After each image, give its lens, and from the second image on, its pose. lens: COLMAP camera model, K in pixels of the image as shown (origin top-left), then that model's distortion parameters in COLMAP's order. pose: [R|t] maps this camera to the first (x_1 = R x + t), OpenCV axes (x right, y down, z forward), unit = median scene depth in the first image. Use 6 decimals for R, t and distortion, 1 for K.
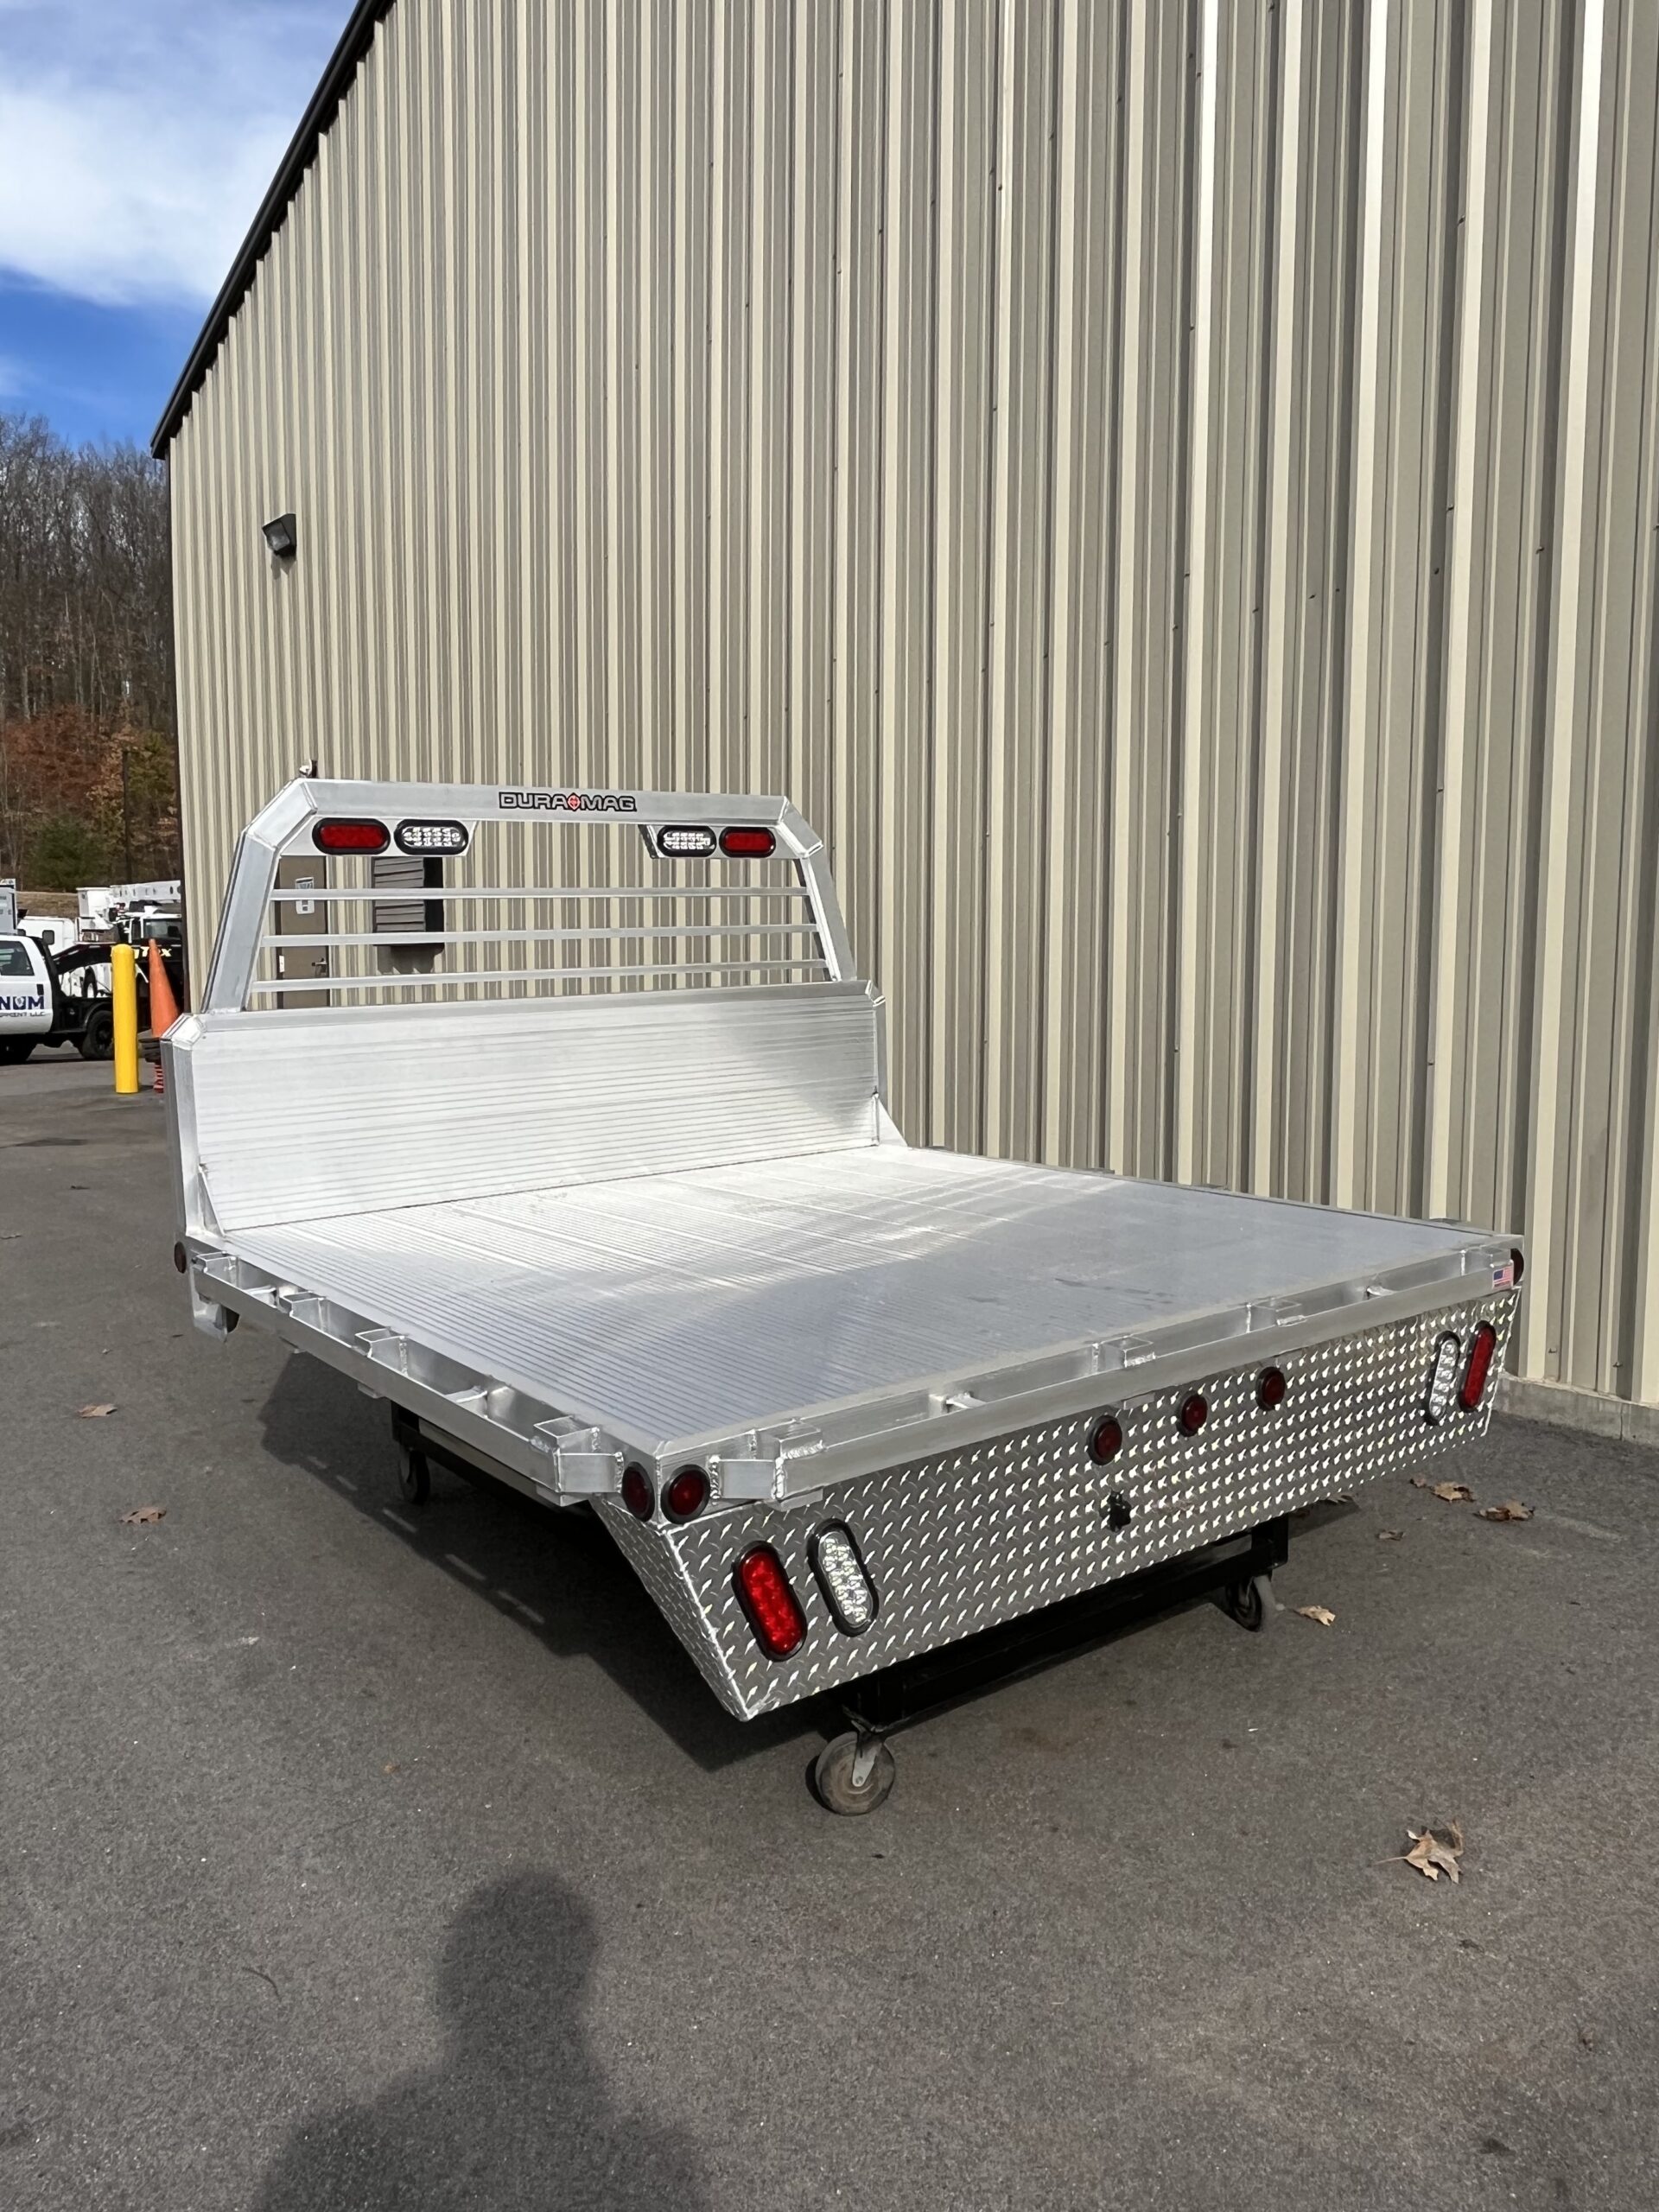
lens RADIAL K [[1601.8, 0, 829.5], [0, 1601.8, 1106.0], [0, 0, 1]] dist [-0.001368, 0.000429]
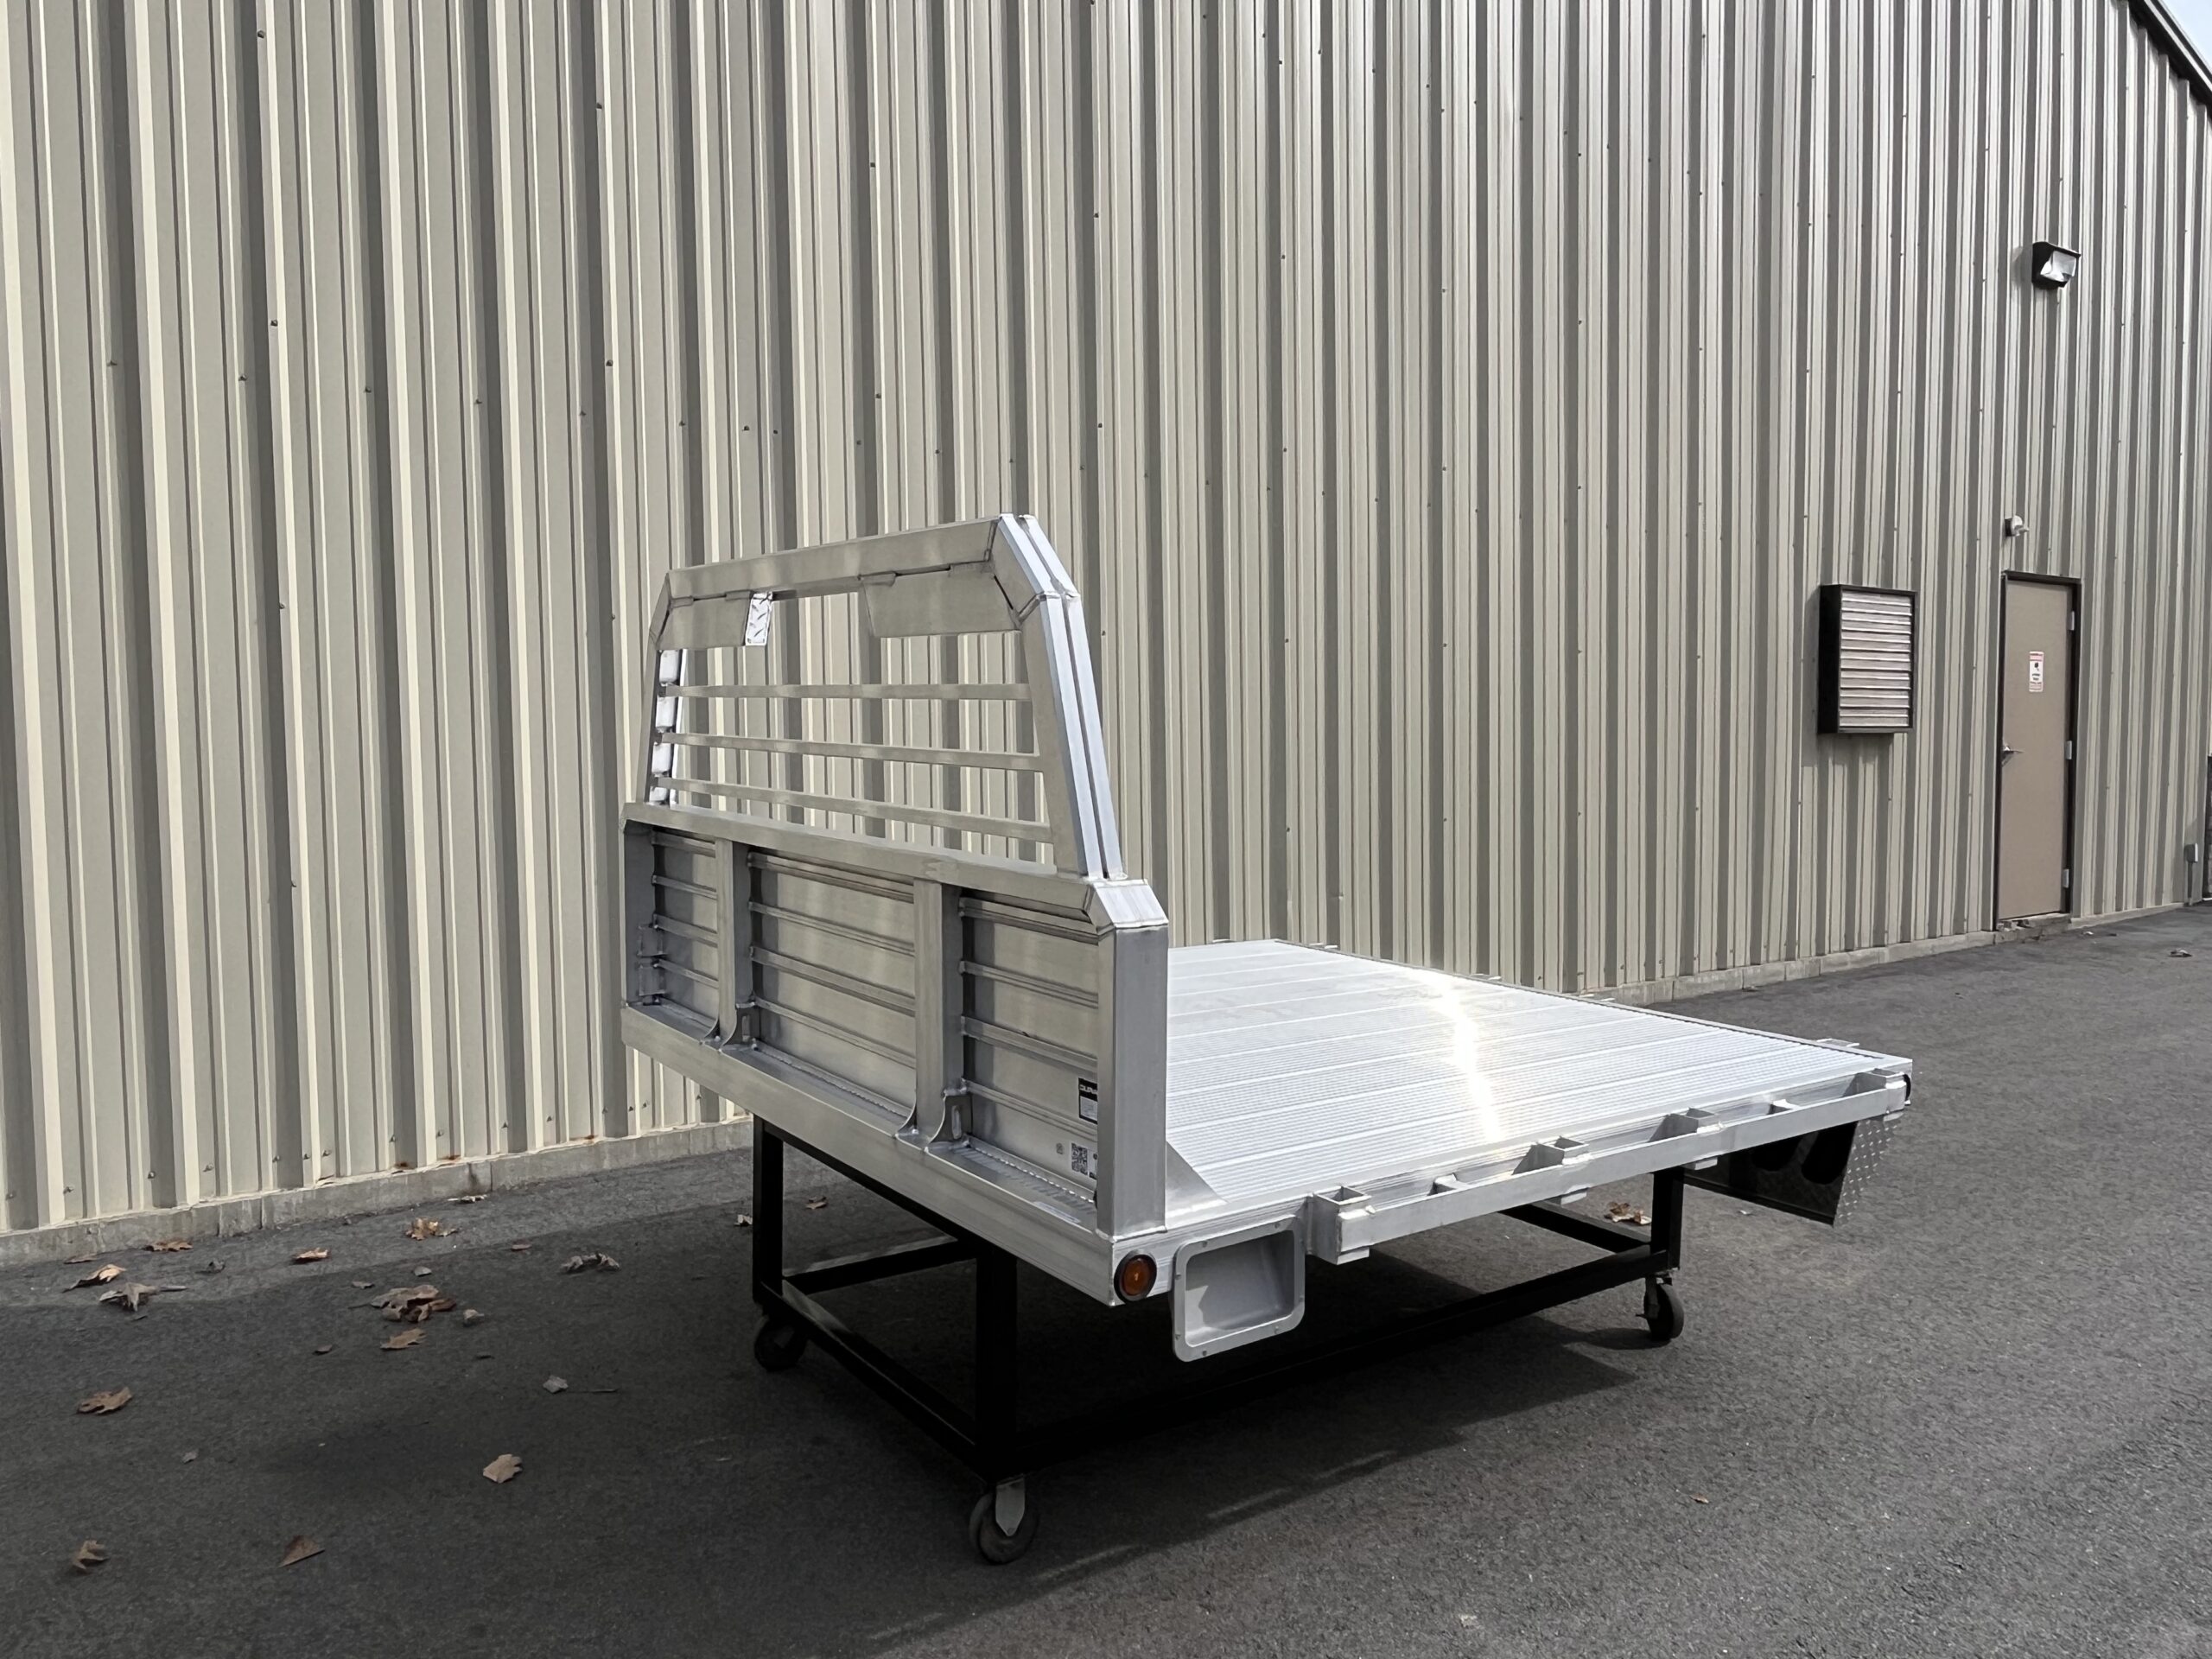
lens RADIAL K [[1604.8, 0, 1106.0], [0, 1604.8, 829.5], [0, 0, 1]] dist [-0.008017, -0.001955]
pose [[0.037917, -0.053505, 0.997847, -1.053645], [0.097873, 0.993963, 0.049577, -0.111552], [-0.994476, 0.095783, 0.042924, 1.010977]]
